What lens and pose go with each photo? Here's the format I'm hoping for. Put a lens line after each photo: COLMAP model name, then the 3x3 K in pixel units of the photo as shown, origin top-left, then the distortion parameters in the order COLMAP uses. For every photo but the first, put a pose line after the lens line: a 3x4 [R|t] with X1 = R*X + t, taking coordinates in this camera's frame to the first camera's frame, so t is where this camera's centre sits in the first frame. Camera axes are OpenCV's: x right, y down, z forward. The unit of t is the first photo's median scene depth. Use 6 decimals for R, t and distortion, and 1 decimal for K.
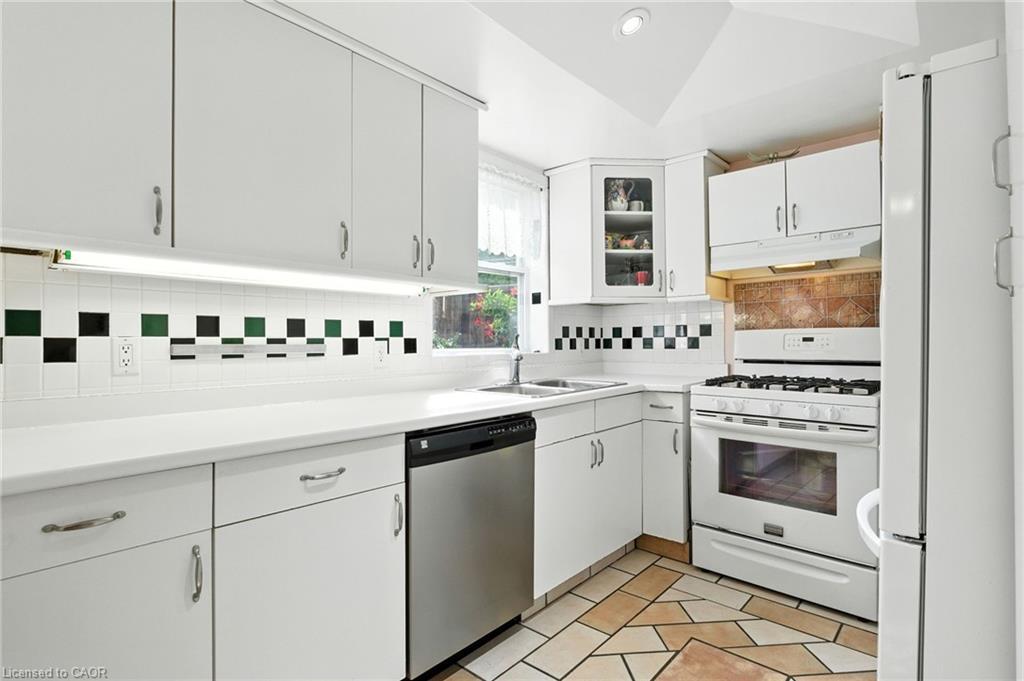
lens RADIAL K [[509.9, 0, 512.8], [0, 509.9, 340.7], [0, 0, 1]] dist [-0.021774, 0.005331]
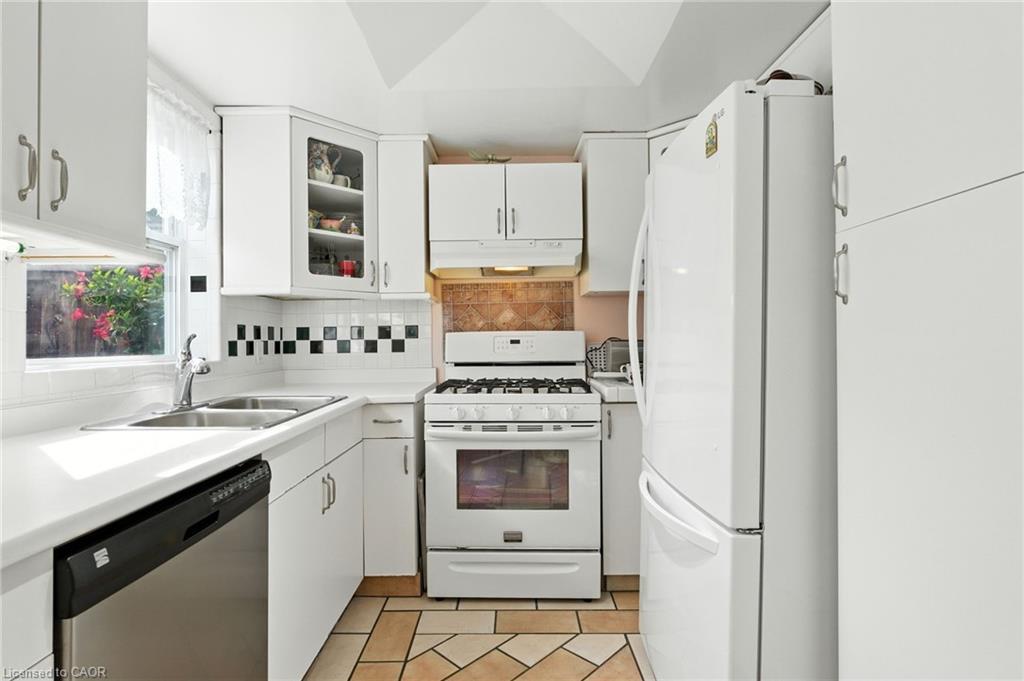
lens RADIAL K [[509.9, 0, 510.1], [0, 509.9, 340.9], [0, 0, 1]] dist [-0.021774, 0.005331]
pose [[0.741264, 0.000581, 0.671213, -0.127846], [0.002892, 0.999988, -0.004060, -0.000065], [-0.671207, 0.004950, 0.741253, 0.237030]]
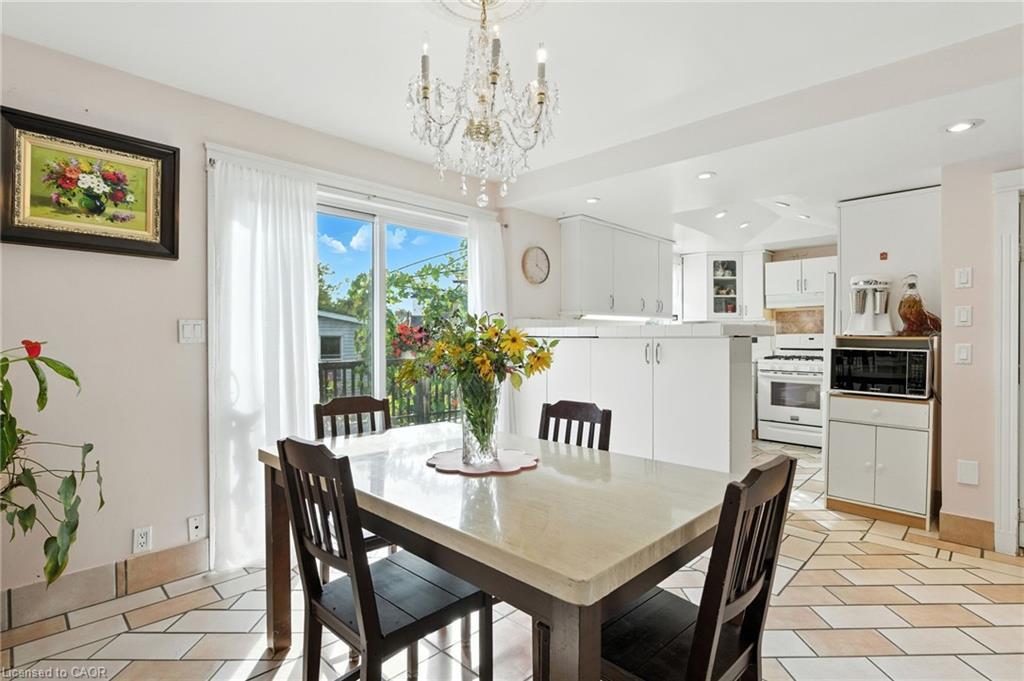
lens RADIAL K [[509.9, 0, 506.5], [0, 509.9, 341.6], [0, 0, 1]] dist [-0.021774, 0.005331]
pose [[0.998860, 0.002841, -0.047655, -0.640135], [-0.002349, 0.999943, 0.010383, -0.010359], [0.047682, -0.010259, 0.998810, -1.270704]]
